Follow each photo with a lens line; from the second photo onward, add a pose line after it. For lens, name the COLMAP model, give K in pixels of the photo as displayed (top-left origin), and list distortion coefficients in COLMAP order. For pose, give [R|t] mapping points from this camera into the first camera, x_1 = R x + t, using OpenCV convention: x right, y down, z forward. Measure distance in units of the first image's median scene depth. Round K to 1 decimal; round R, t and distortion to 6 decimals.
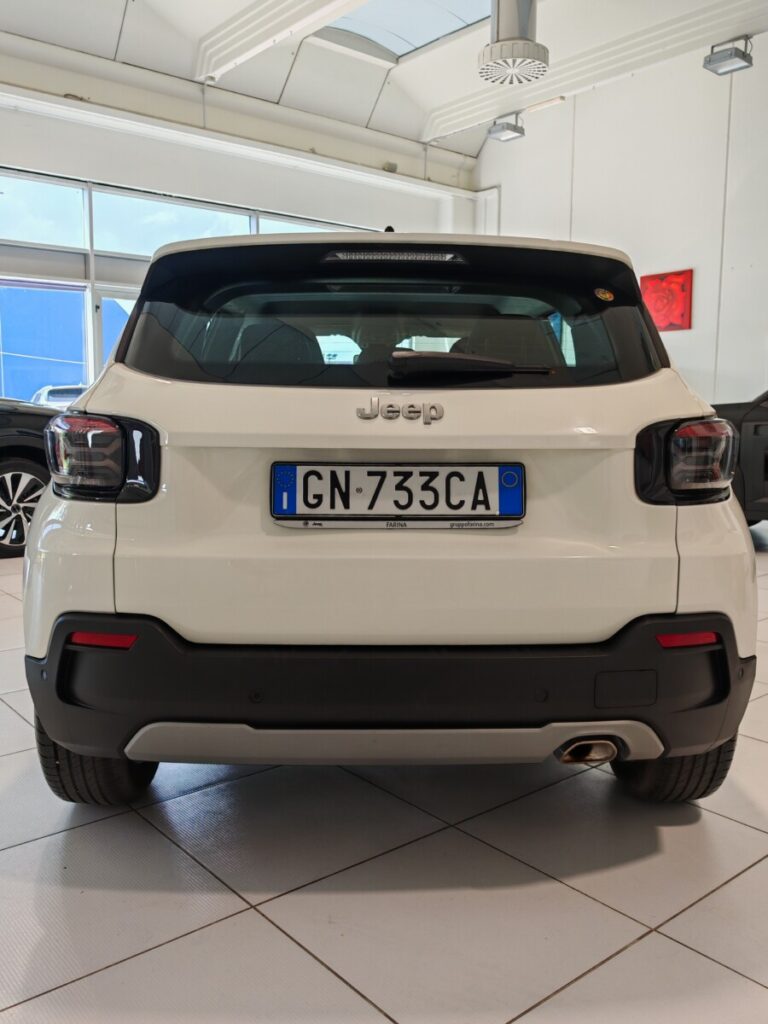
lens RADIAL K [[902.6, 0, 345.5], [0, 902.6, 510.2], [0, 0, 1]] dist [0.020584, 0.013025]
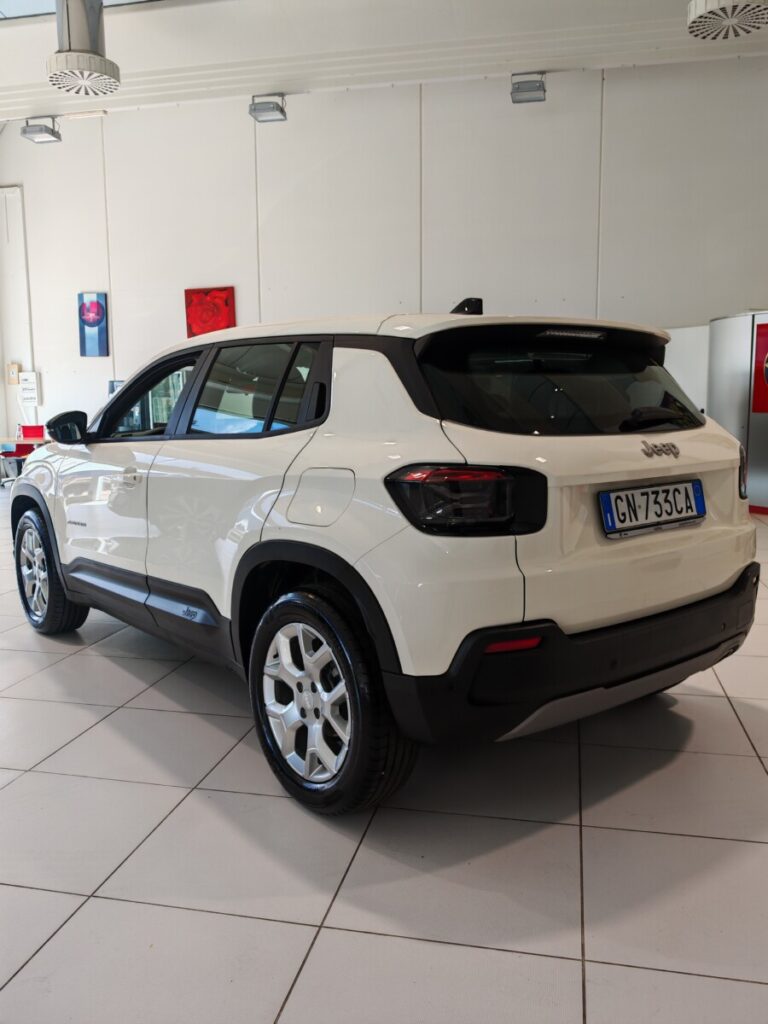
lens RADIAL K [[902.6, 0, 345.5], [0, 902.6, 510.2], [0, 0, 1]] dist [0.020584, 0.013025]
pose [[0.799596, -0.095181, 0.592947, -0.232355], [0.091124, 0.995157, 0.036863, -0.021658], [-0.593584, 0.024556, 0.804397, 0.026400]]
